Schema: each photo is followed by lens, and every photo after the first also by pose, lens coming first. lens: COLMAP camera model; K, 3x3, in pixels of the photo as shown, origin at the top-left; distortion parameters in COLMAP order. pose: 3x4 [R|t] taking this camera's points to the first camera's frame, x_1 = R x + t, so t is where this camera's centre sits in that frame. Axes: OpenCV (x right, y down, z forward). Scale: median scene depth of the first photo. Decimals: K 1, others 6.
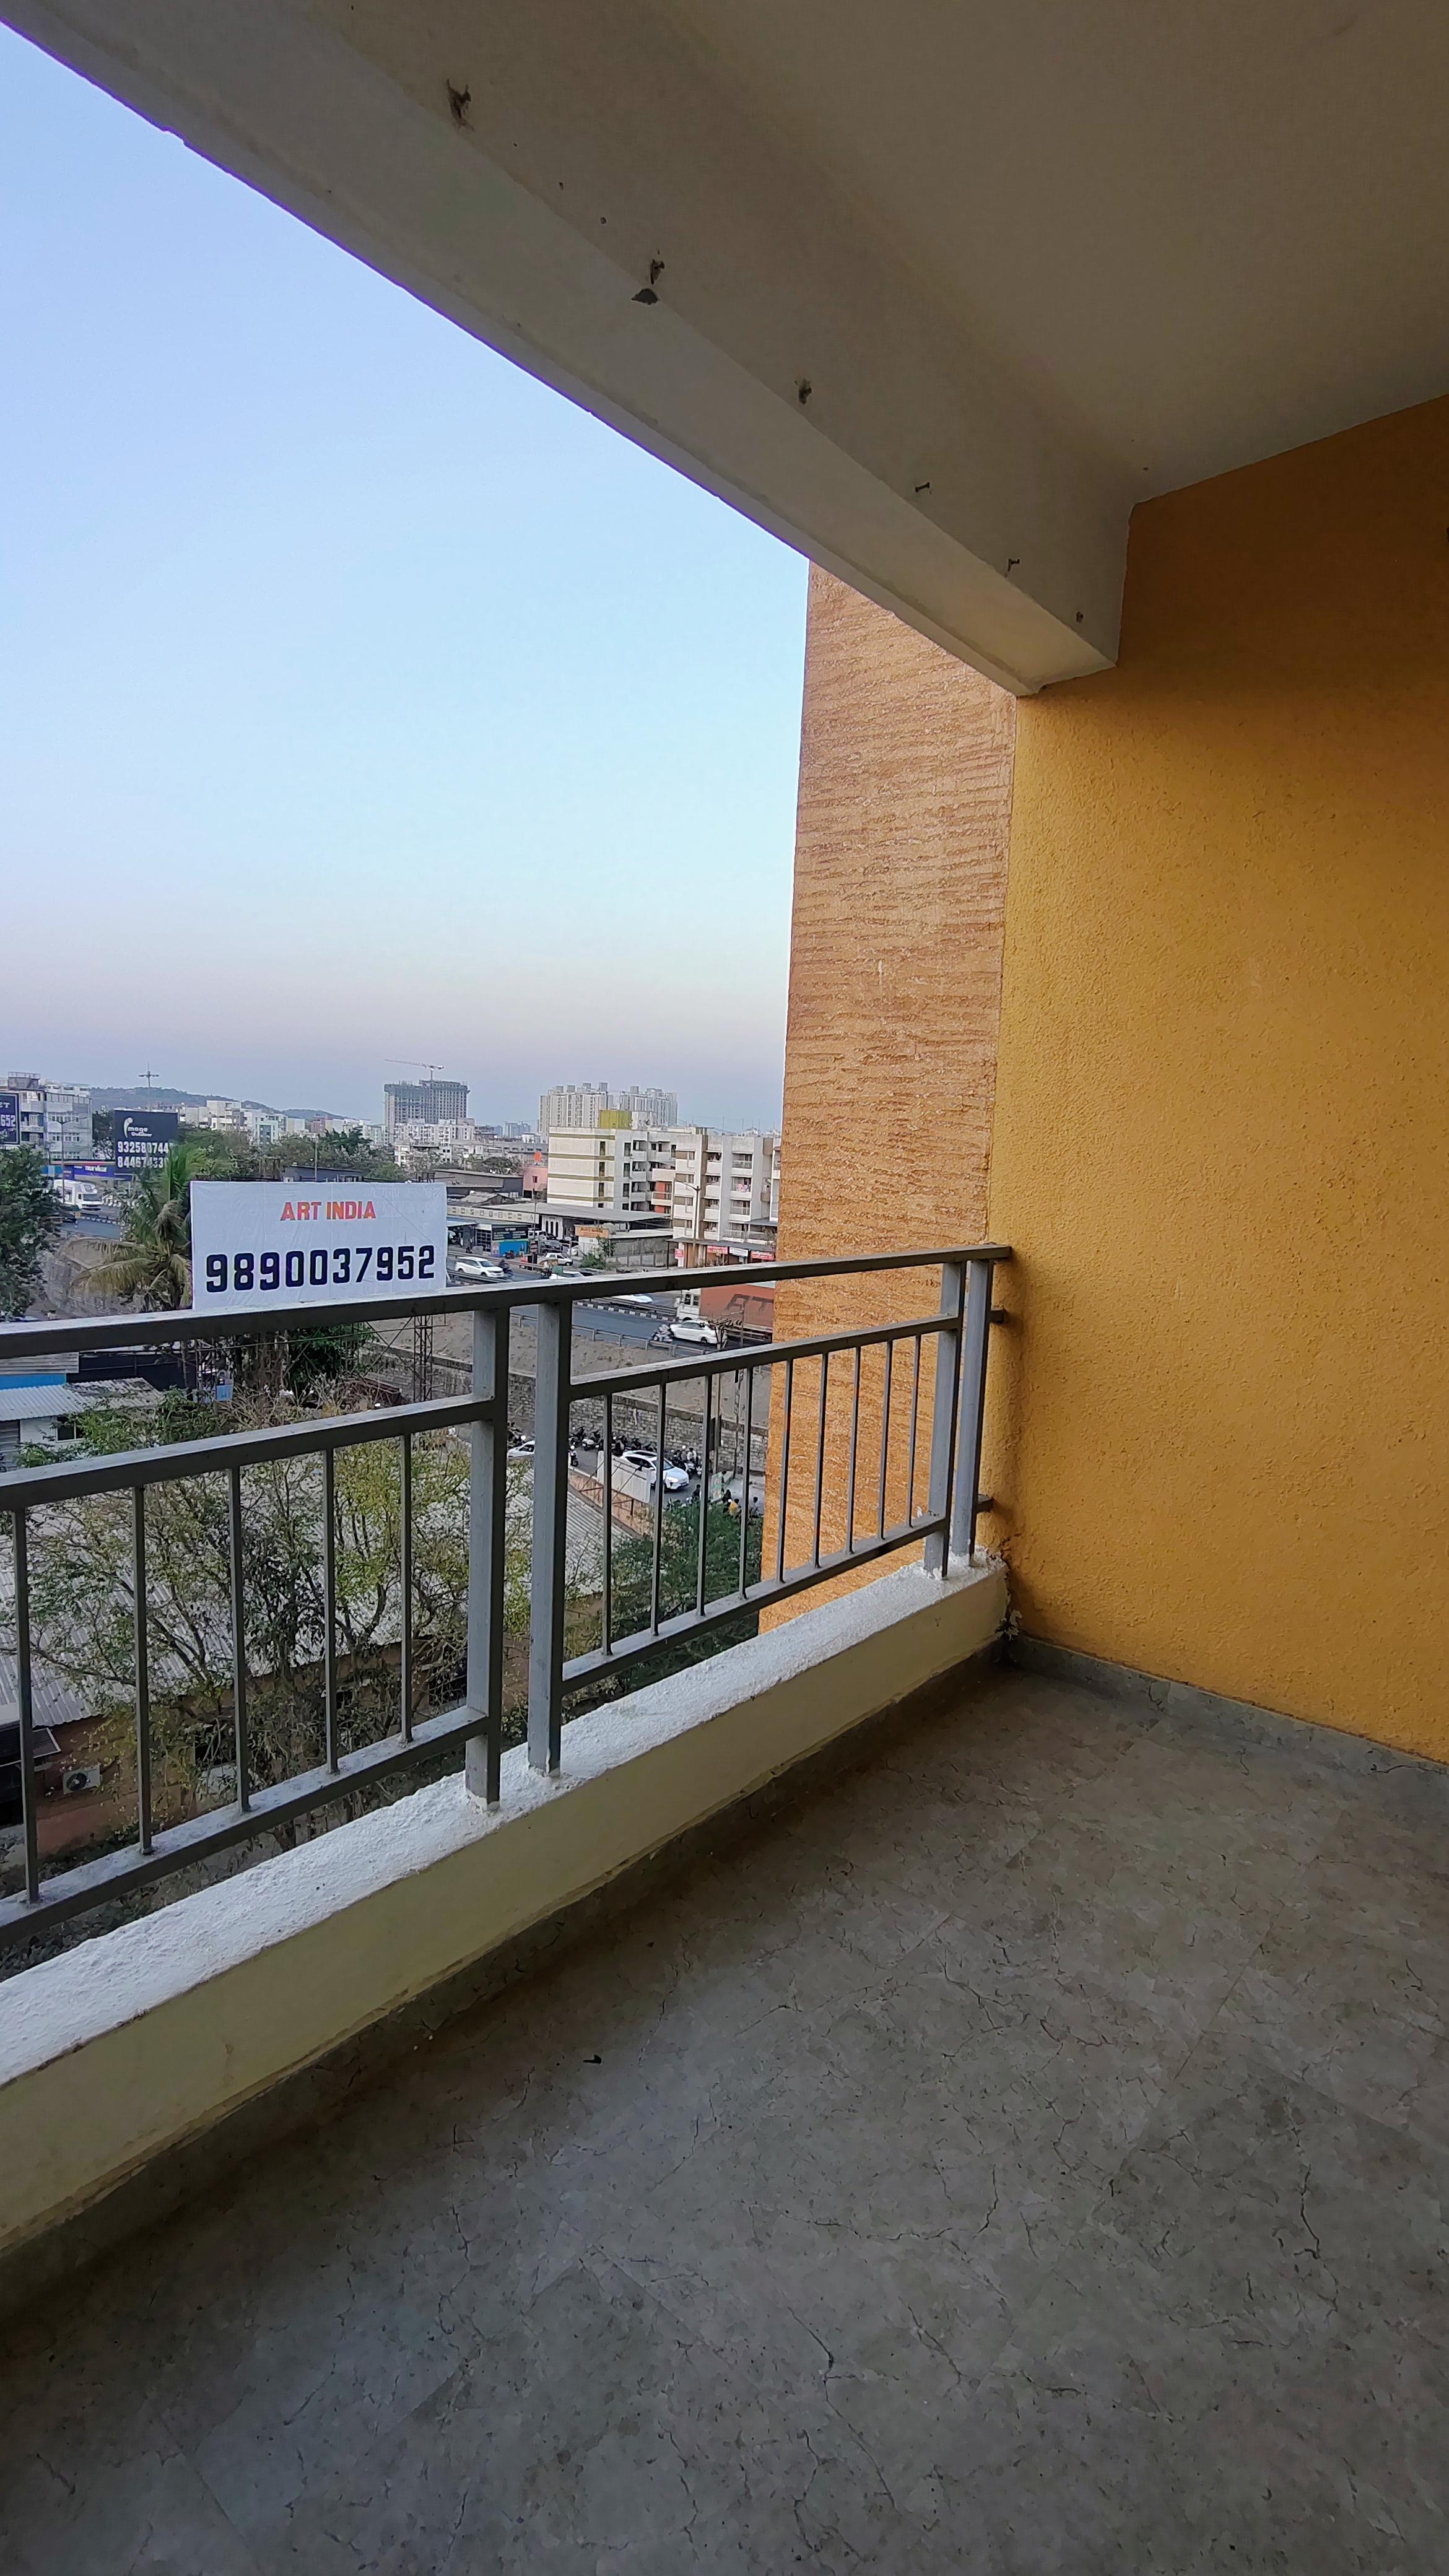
lens RADIAL K [[1195.7, 0, 726.4], [0, 1195.7, 1291.8], [0, 0, 1]] dist [-0.004171, 0.002120]
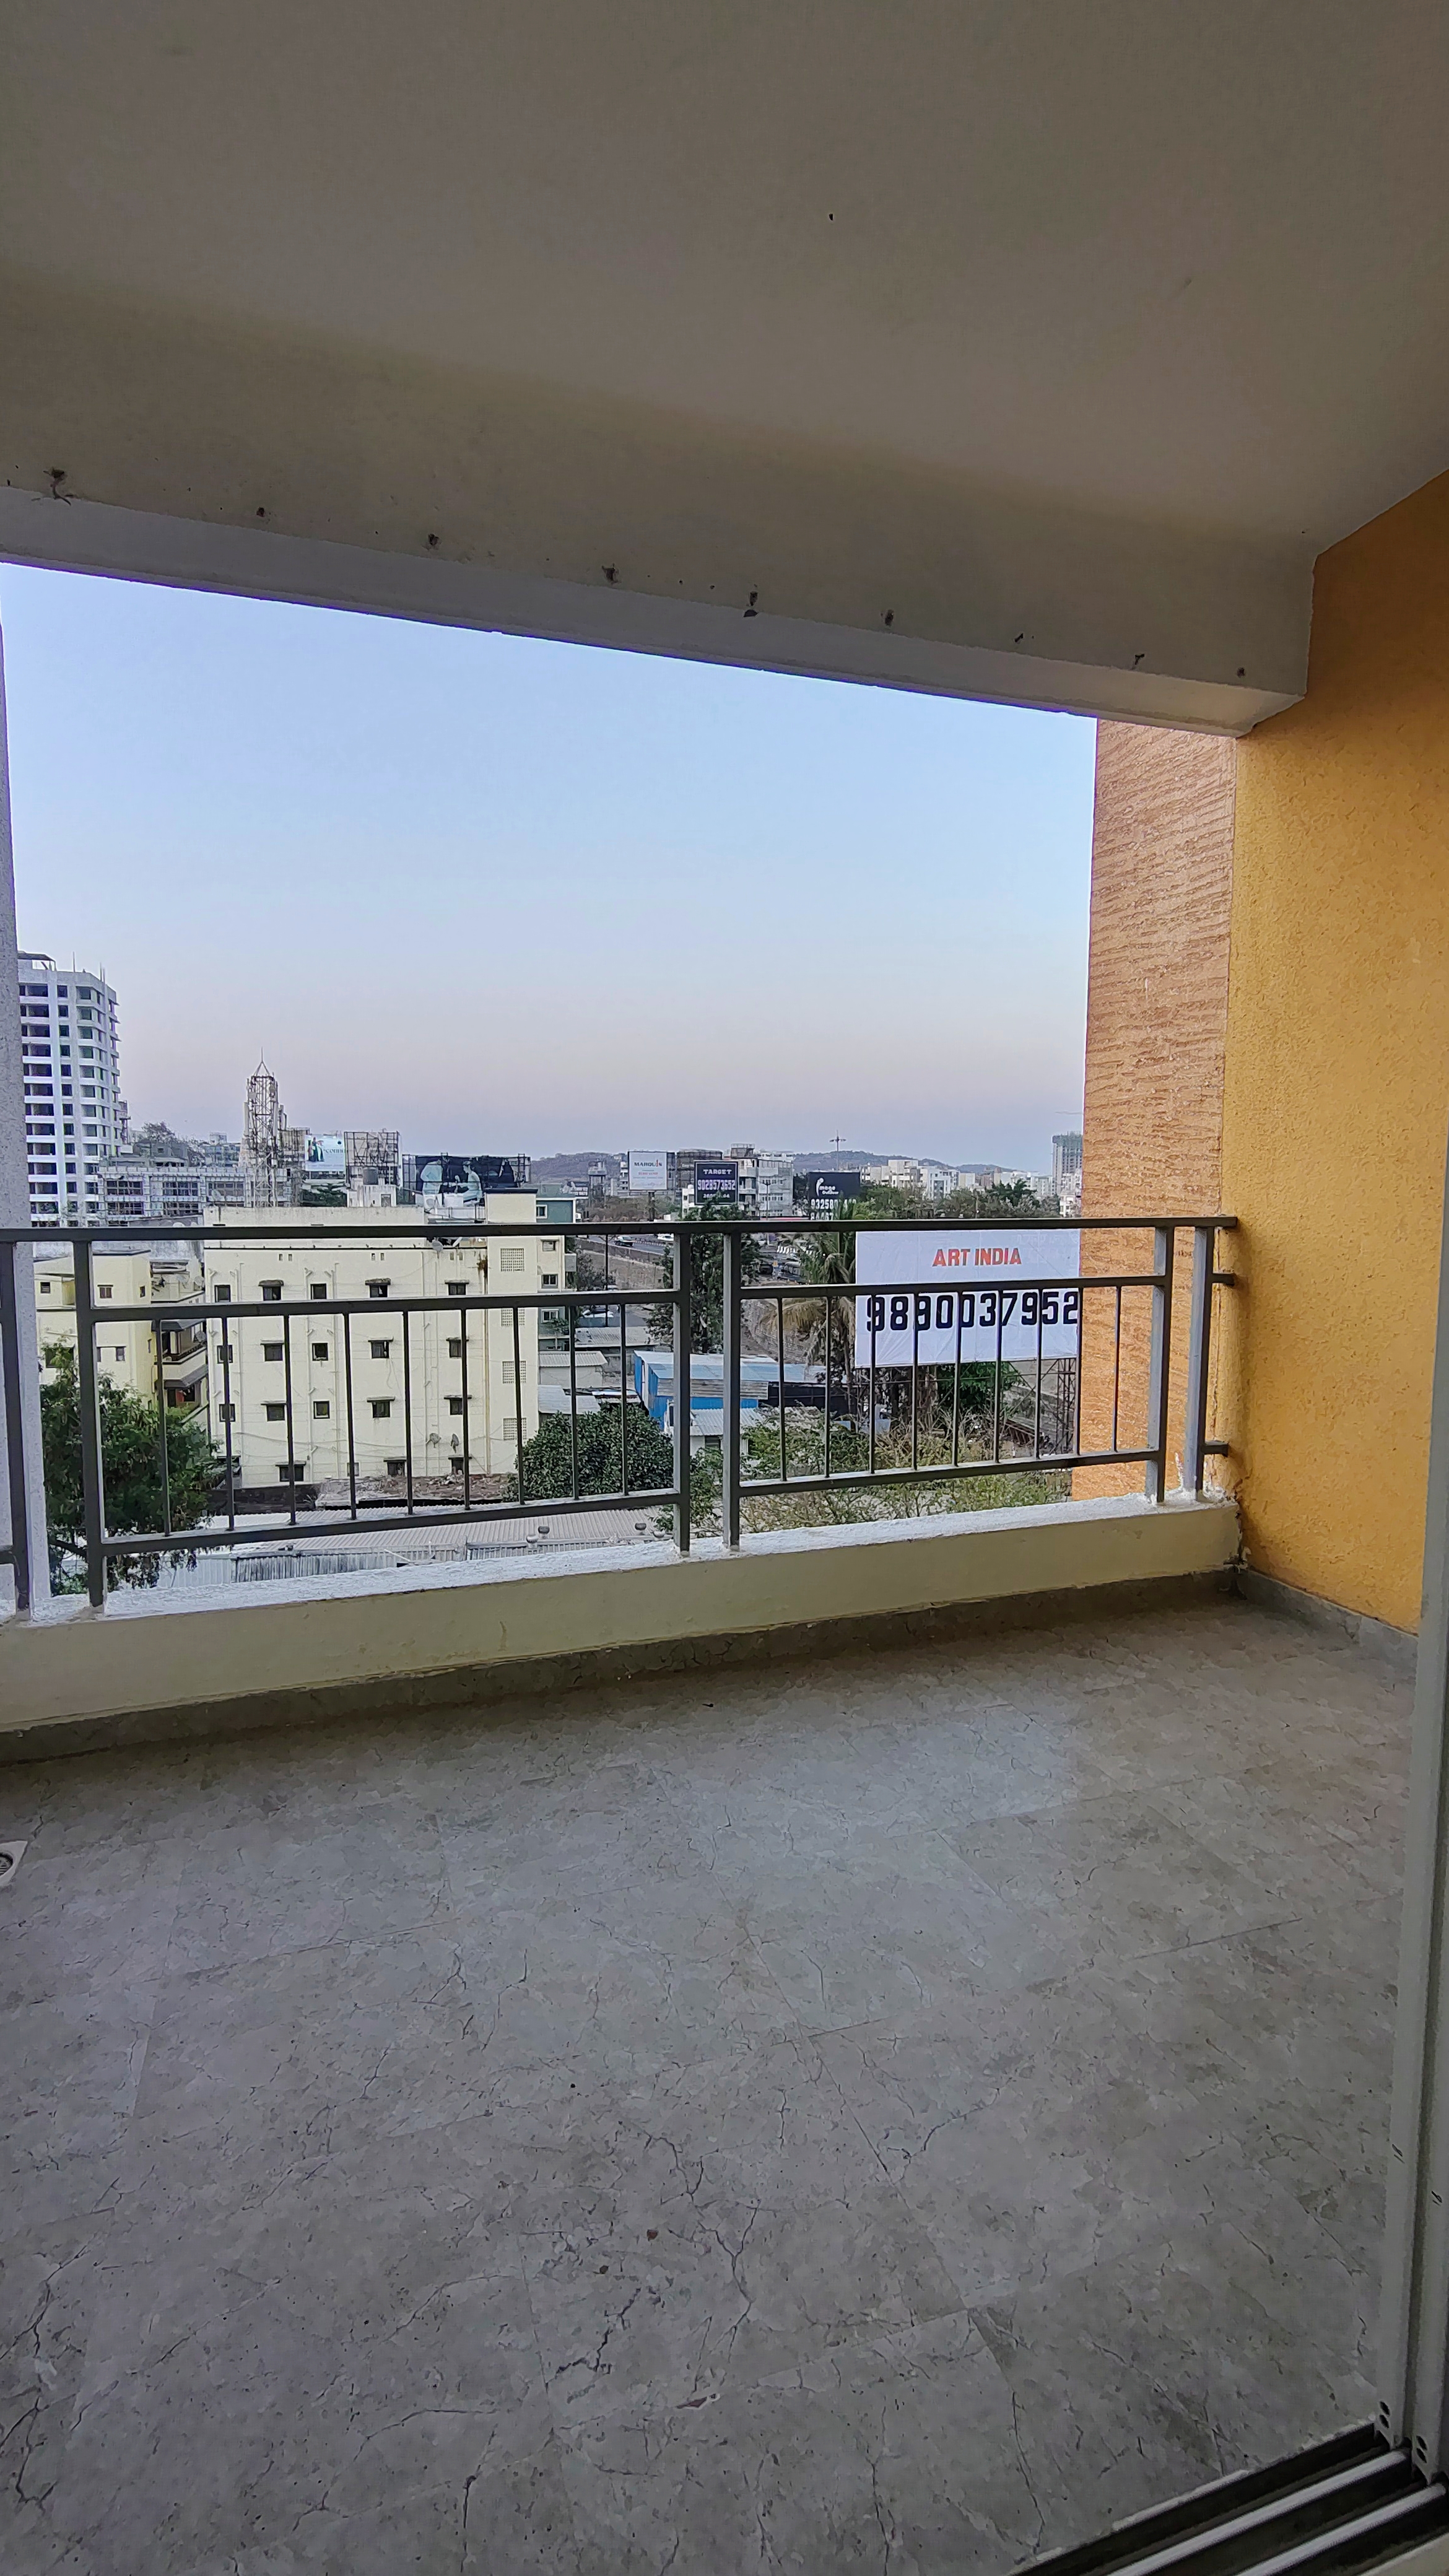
lens RADIAL K [[1195.7, 0, 721.6], [0, 1195.7, 1288.0], [0, 0, 1]] dist [-0.004171, 0.002120]
pose [[0.854386, 0.007538, -0.519584, 0.400869], [-0.030948, 0.998858, -0.036398, 0.083402], [0.518716, 0.047178, 0.853644, -0.203265]]
